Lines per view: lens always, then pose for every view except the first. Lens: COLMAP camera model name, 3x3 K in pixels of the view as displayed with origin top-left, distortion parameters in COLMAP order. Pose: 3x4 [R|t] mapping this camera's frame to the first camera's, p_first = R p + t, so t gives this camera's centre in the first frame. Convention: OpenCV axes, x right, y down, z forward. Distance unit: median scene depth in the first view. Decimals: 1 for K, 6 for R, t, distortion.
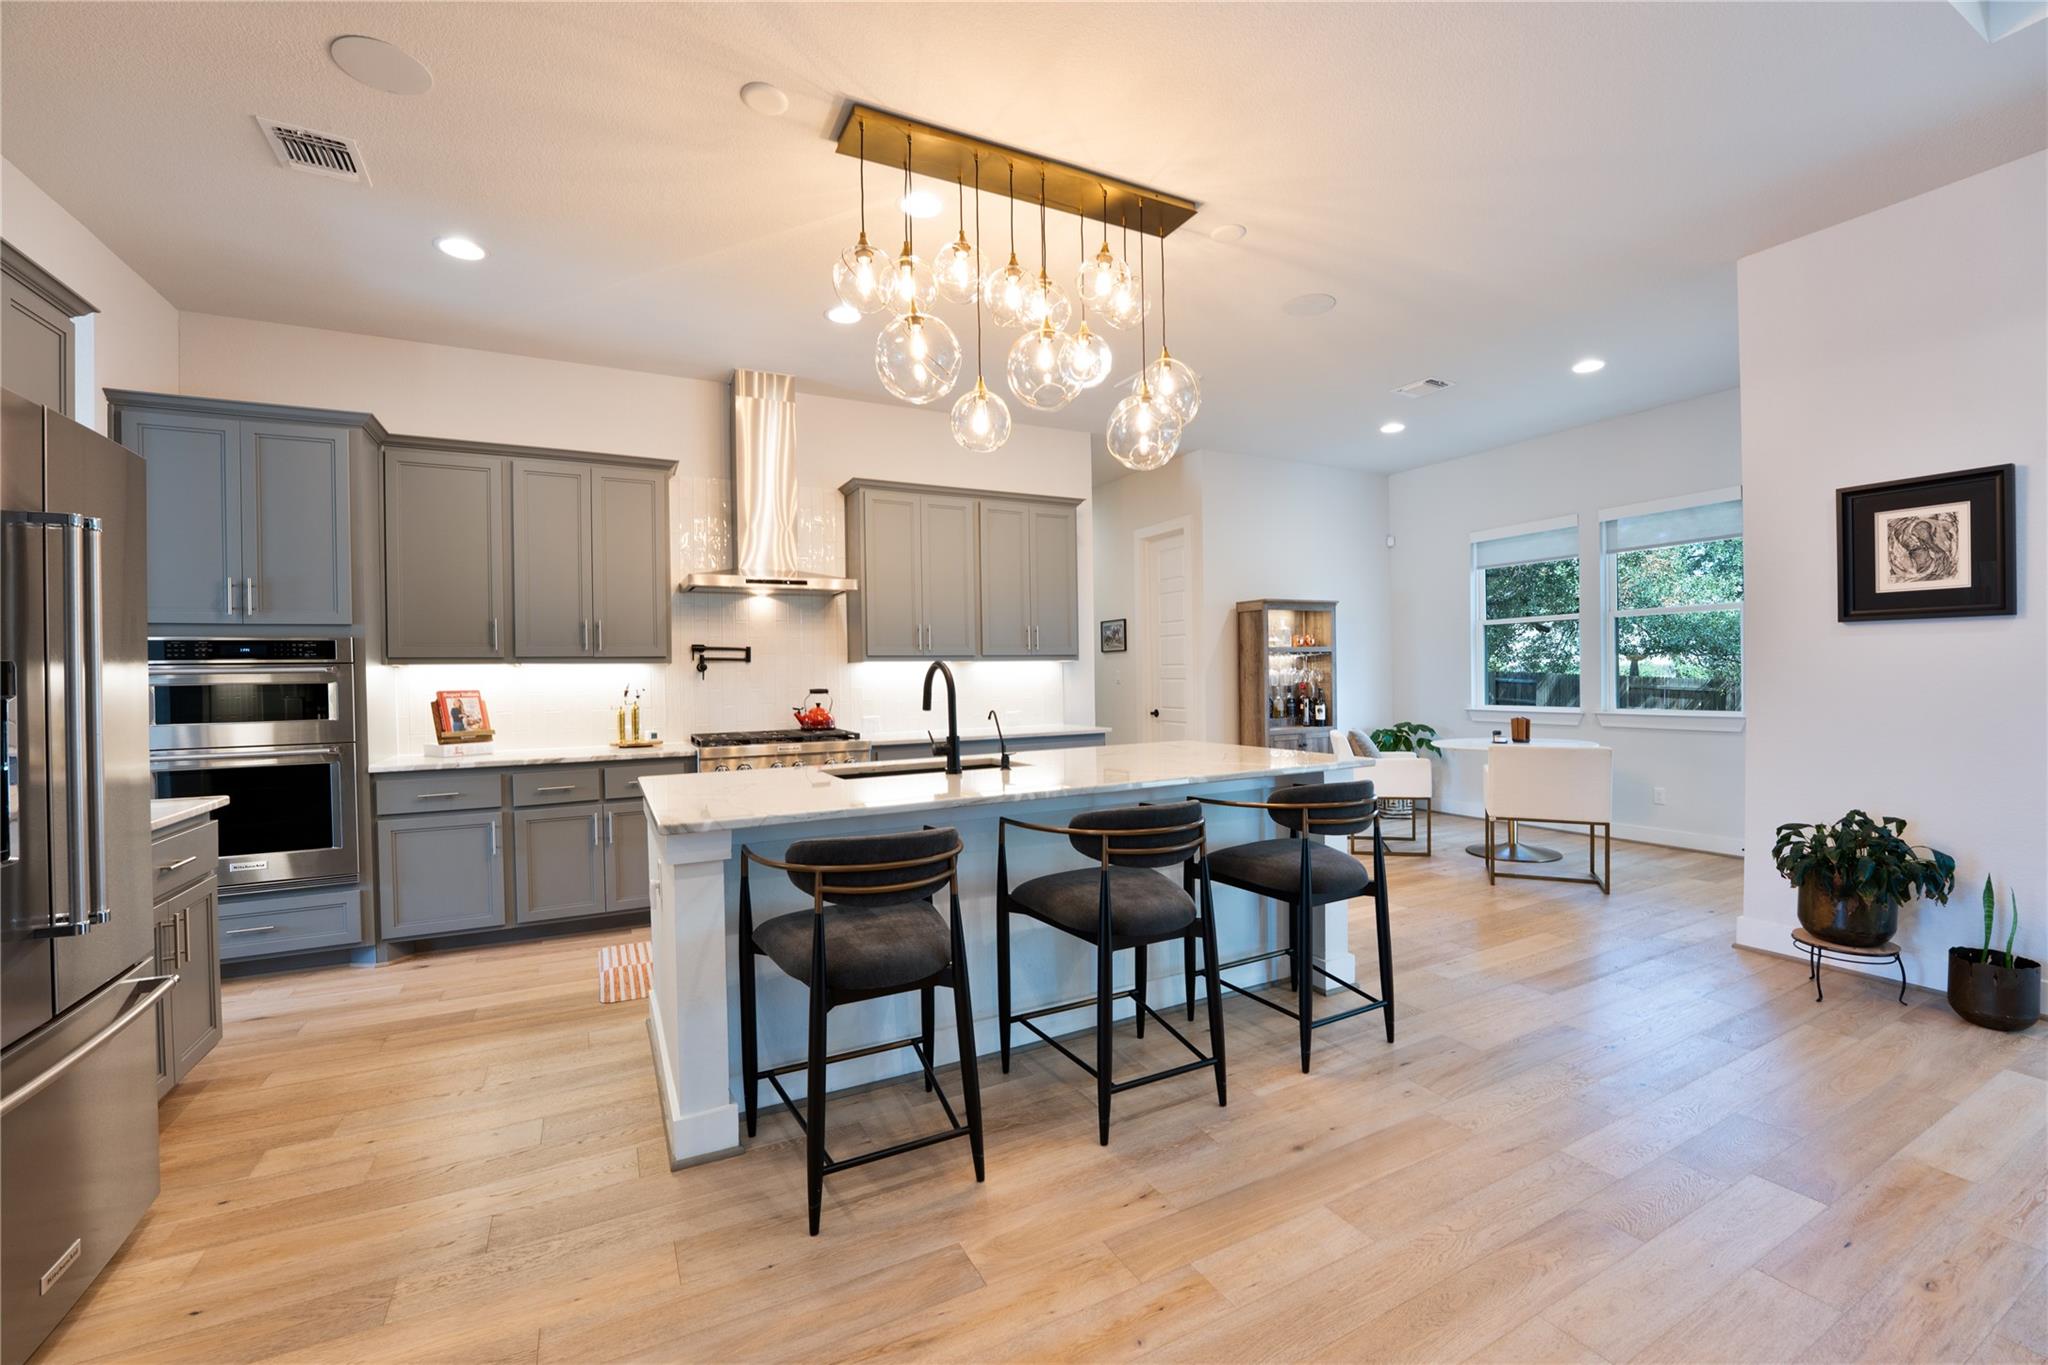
lens RADIAL K [[830.2, 0, 1024.0], [0, 830.2, 682.5], [0, 0, 1]] dist [-0.036512, 0.008208]
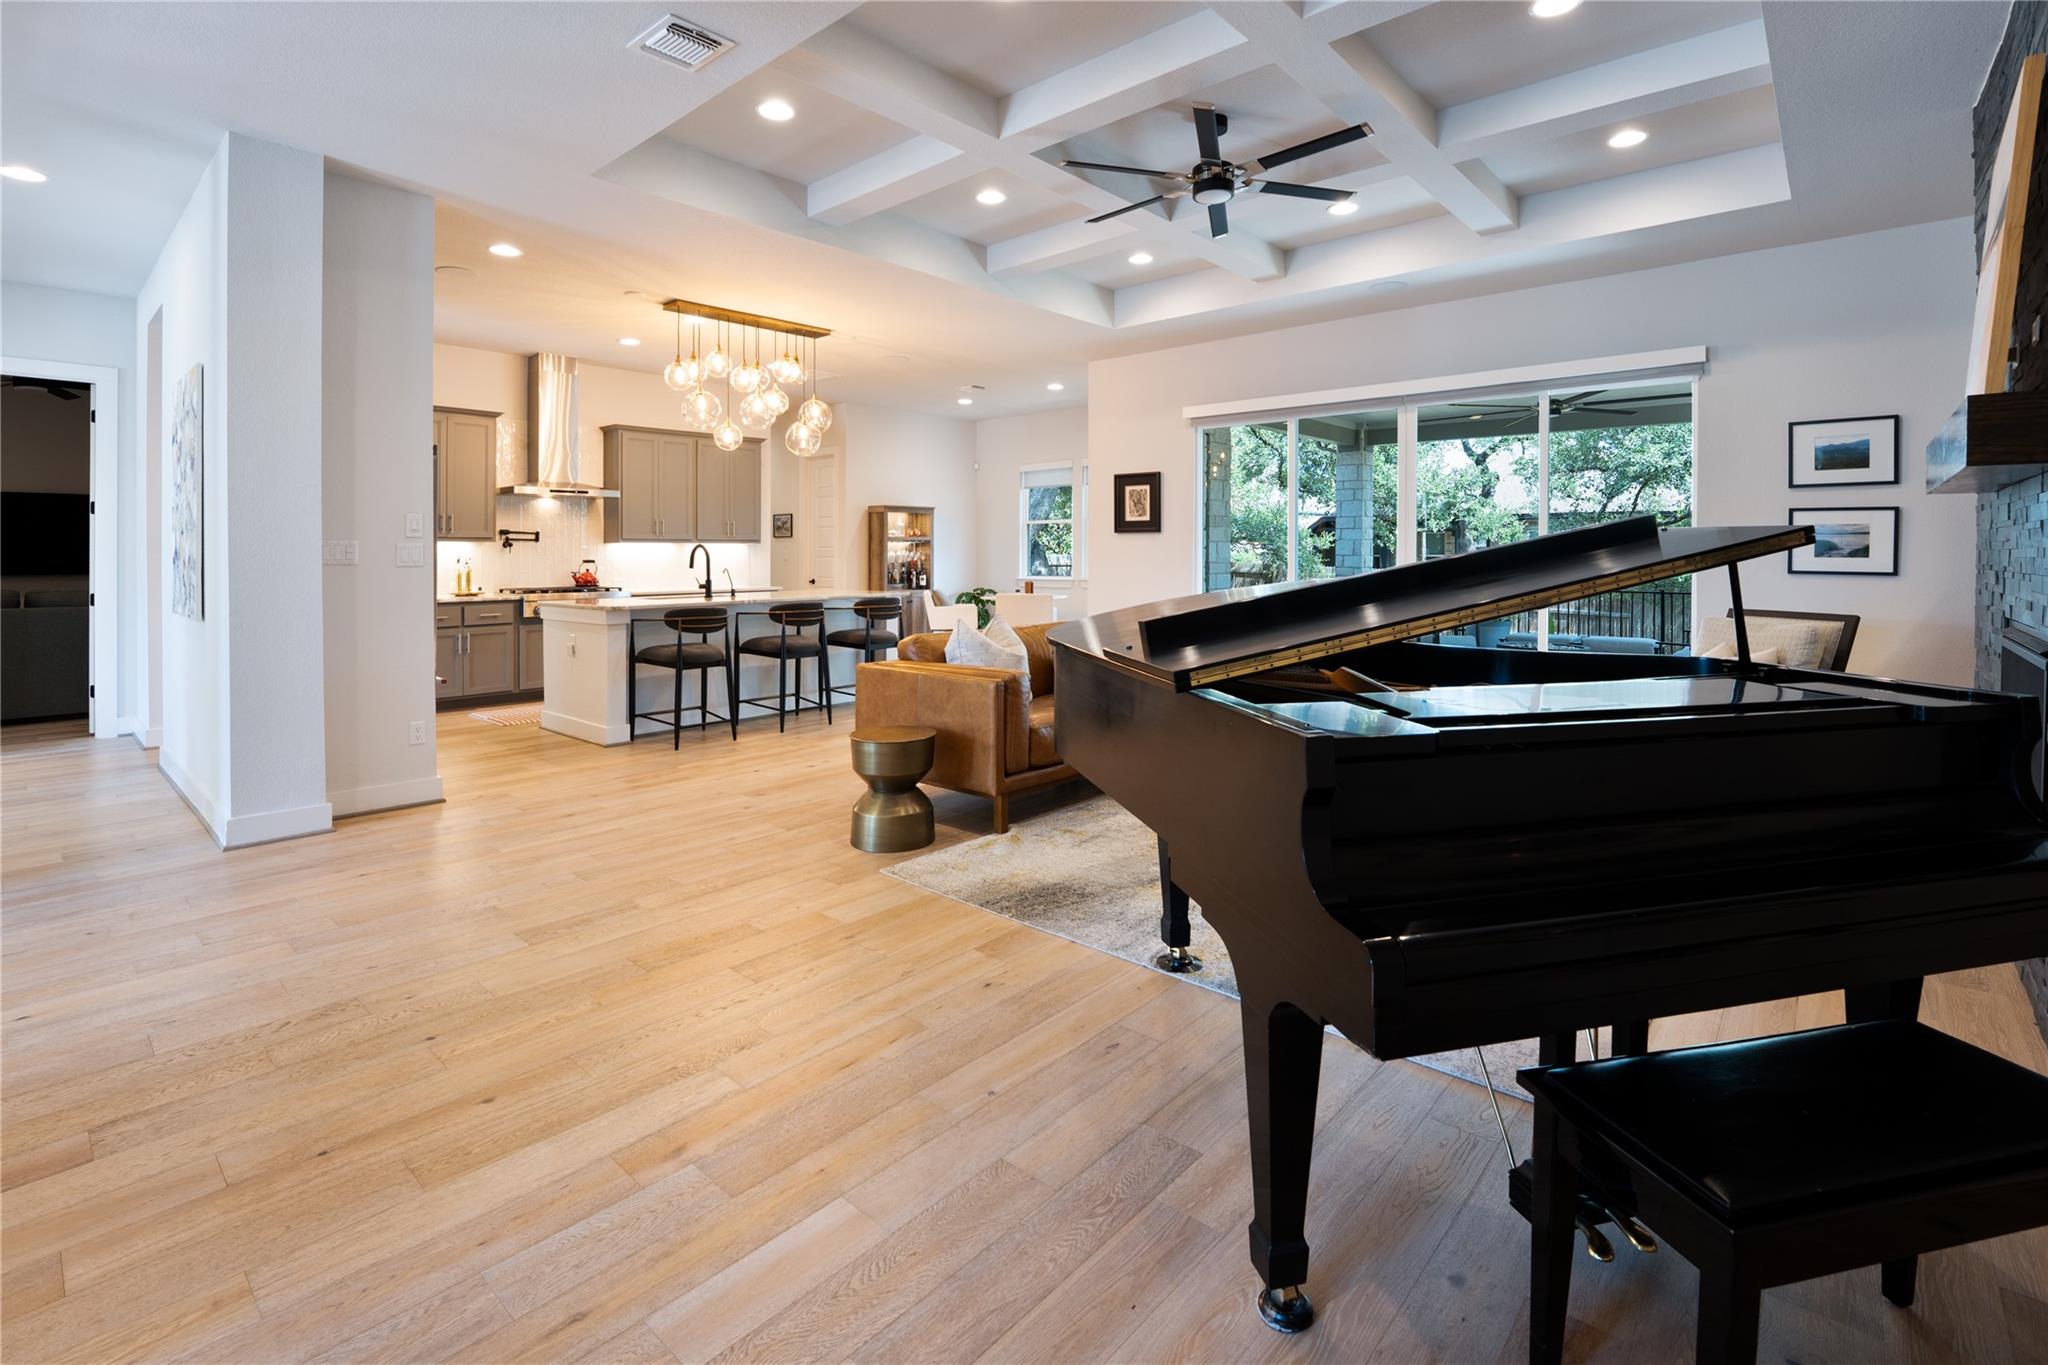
lens RADIAL K [[932.5, 0, 1025.0], [0, 932.5, 546.4], [0, 0, 1]] dist [-0.000068, -0.000013]
pose [[0.932875, 0.014961, 0.359890, -0.090132], [-0.006802, 0.999691, -0.023927, 0.014798], [-0.360137, 0.019873, 0.932688, -0.713936]]
